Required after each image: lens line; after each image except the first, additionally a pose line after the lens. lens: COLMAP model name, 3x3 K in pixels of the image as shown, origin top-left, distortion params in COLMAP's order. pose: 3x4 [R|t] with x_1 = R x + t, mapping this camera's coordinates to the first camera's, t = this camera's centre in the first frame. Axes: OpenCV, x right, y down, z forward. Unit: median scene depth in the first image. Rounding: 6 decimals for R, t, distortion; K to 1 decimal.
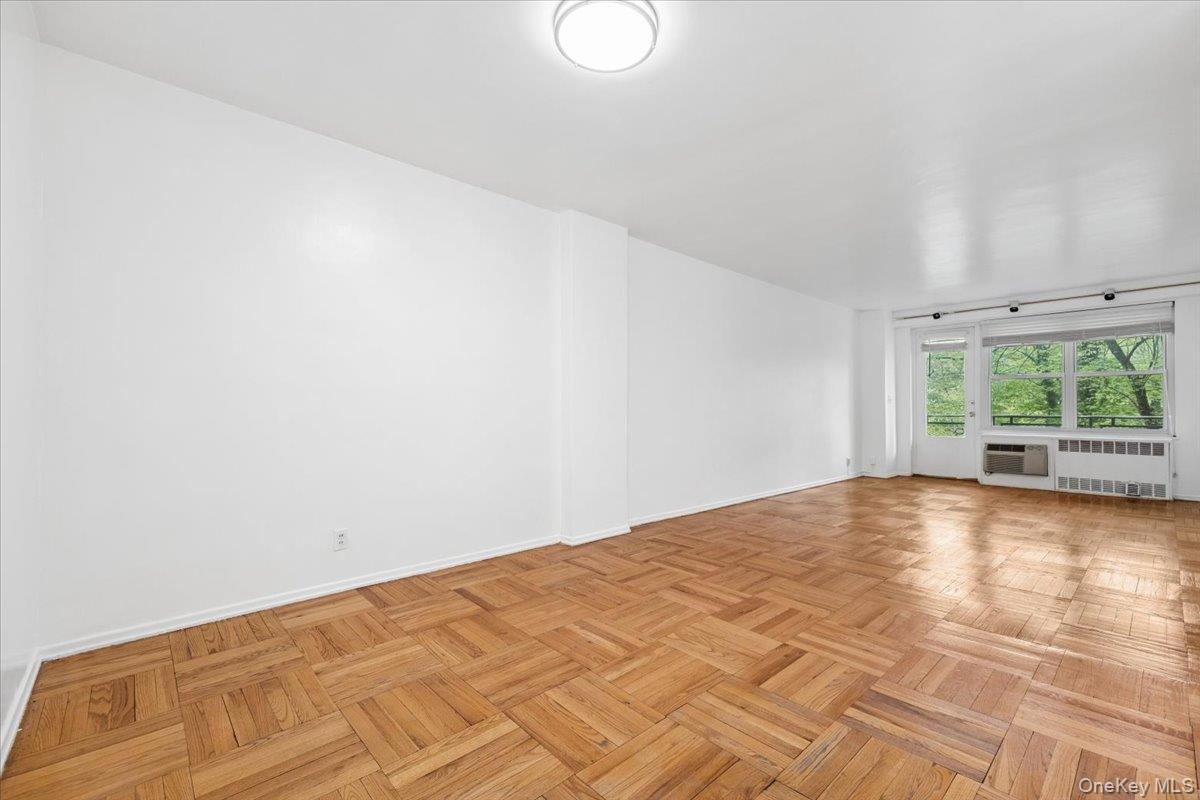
lens RADIAL K [[508.0, 0, 610.6], [0, 508.0, 403.7], [0, 0, 1]] dist [0.014654, -0.001583]
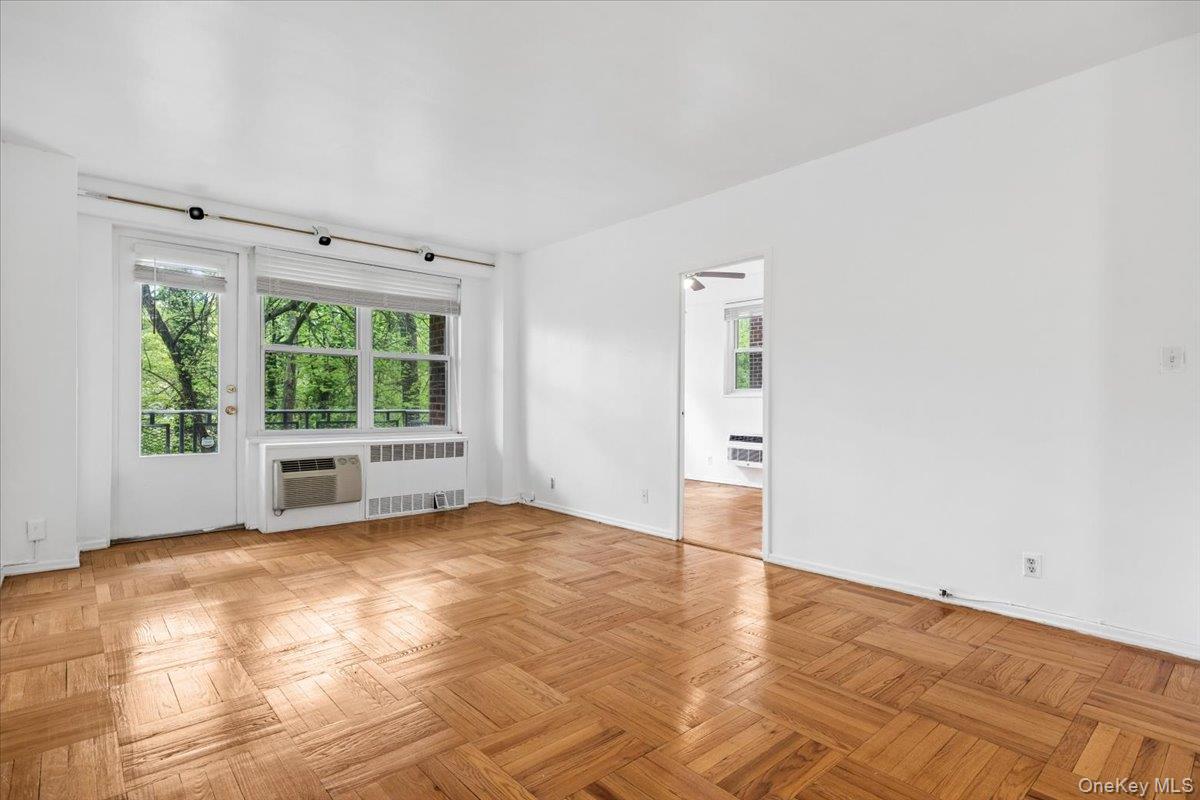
lens RADIAL K [[598.0, 0, 597.0], [0, 598.0, 399.4], [0, 0, 1]] dist [0.017554, -0.001844]
pose [[0.017896, 0.002884, 0.999836, 0.062761], [-0.018067, 0.999833, -0.002560, 0.003722], [-0.999677, -0.018018, 0.017945, 0.640262]]
